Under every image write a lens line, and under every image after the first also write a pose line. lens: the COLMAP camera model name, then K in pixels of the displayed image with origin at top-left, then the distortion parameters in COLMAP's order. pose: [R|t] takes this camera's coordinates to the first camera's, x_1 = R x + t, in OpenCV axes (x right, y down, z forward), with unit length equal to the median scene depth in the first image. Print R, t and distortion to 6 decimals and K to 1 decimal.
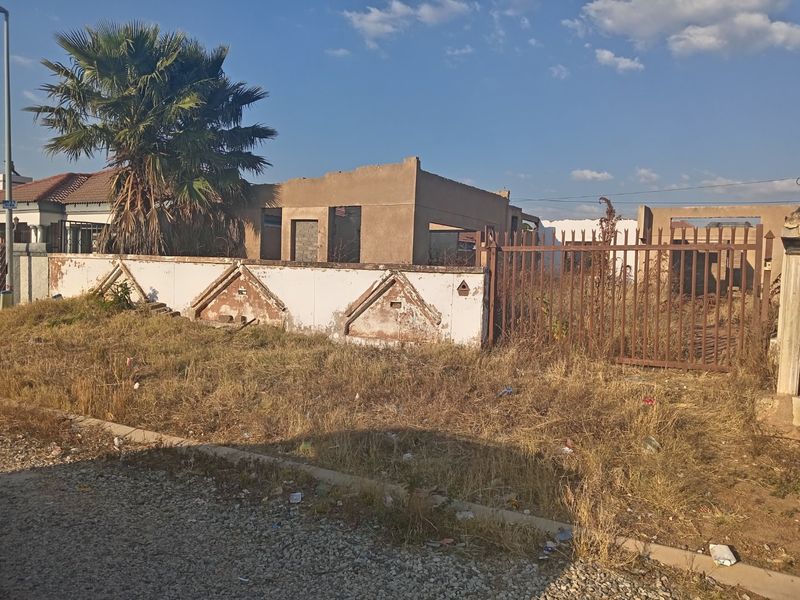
lens RADIAL K [[637.8, 0, 405.3], [0, 637.8, 300.4], [0, 0, 1]] dist [0.094492, -0.182531]
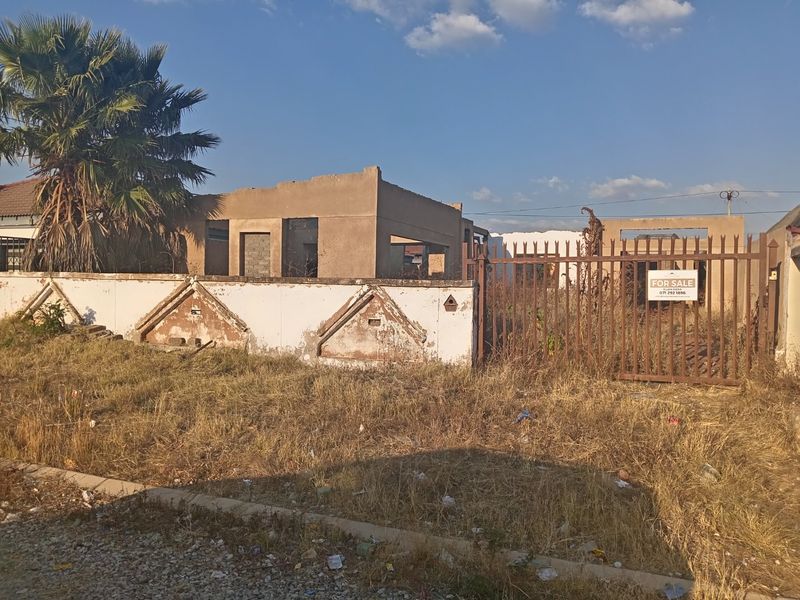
lens RADIAL K [[636.4, 0, 405.2], [0, 636.4, 301.2], [0, 0, 1]] dist [0.078951, -0.156310]
pose [[0.992494, -0.017464, 0.121036, -0.070059], [0.019992, 0.999606, -0.019707, -0.003898], [-0.120644, 0.021979, 0.992452, 0.065677]]
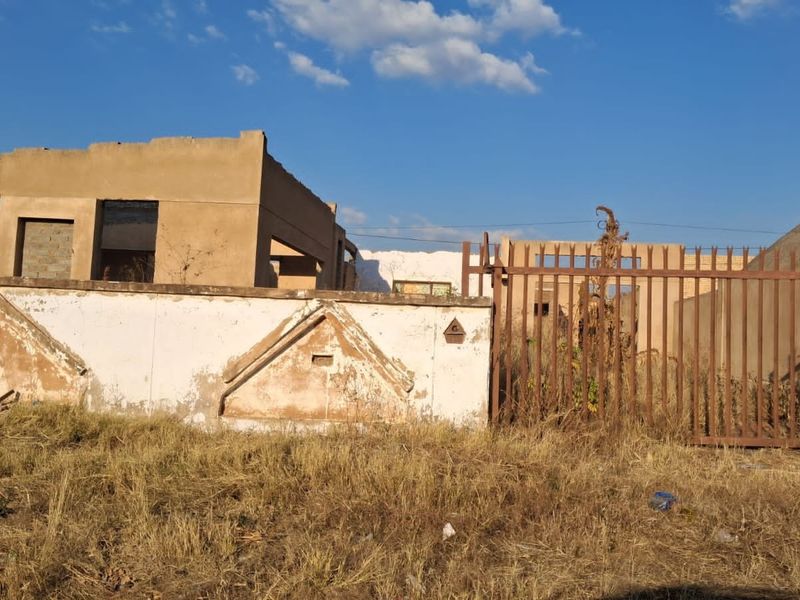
lens RADIAL K [[854.6, 0, 413.3], [0, 854.6, 278.9], [0, 0, 1]] dist [0.169388, -0.574358]
pose [[0.907010, 0.039450, 0.419258, -0.232569], [0.005673, 0.994367, -0.105838, 0.014470], [-0.421071, 0.098374, 0.901677, 0.216553]]
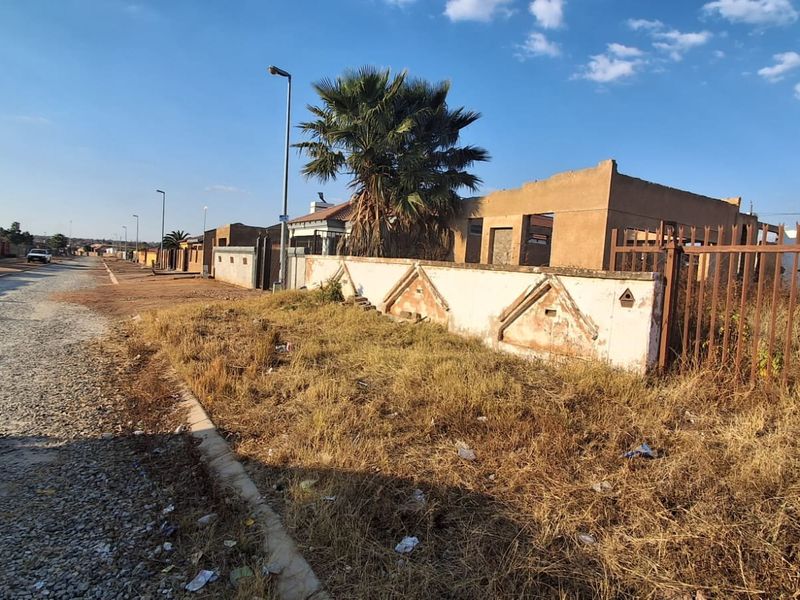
lens RADIAL K [[496.5, 0, 399.4], [0, 496.5, 287.6], [0, 0, 1]] dist [0.008505, 0.001525]
pose [[0.887585, 0.047421, -0.458196, 0.098436], [-0.061305, 0.997999, -0.015468, -0.003755], [0.456546, 0.041819, 0.888716, 0.242941]]
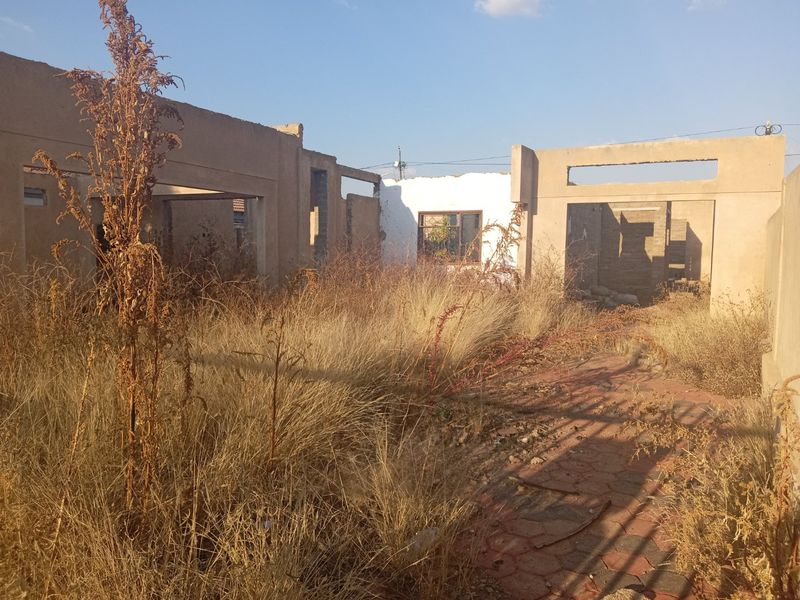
lens RADIAL K [[637.8, 0, 405.3], [0, 637.8, 300.4], [0, 0, 1]] dist [0.094492, -0.182531]
pose [[0.997233, -0.023577, 0.070498, 0.329186], [0.021312, 0.999238, 0.032707, -0.043190], [-0.071216, -0.031114, 0.996976, 0.632195]]
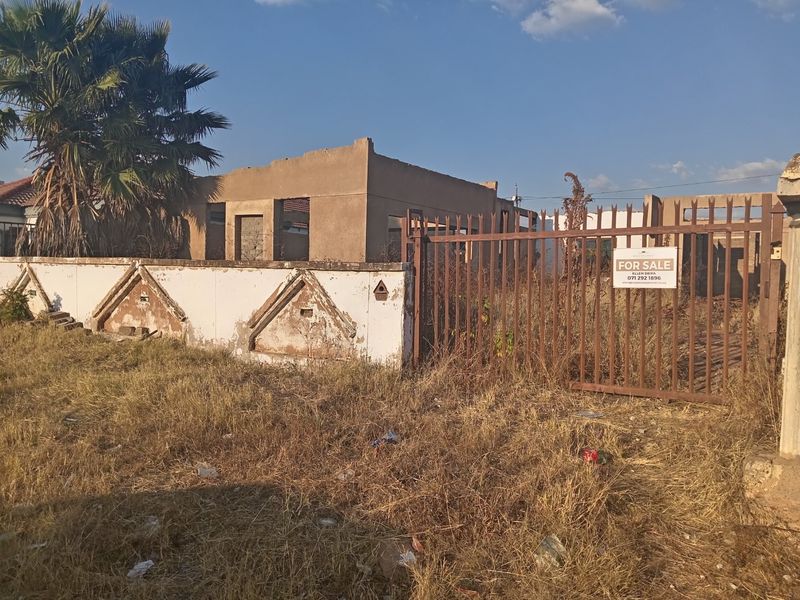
lens RADIAL K [[636.4, 0, 405.2], [0, 636.4, 301.2], [0, 0, 1]] dist [0.078951, -0.156310]
pose [[0.998453, -0.008398, -0.054971, 0.129816], [0.007875, 0.999922, -0.009721, 0.001241], [0.055048, 0.009273, 0.998441, 0.187392]]
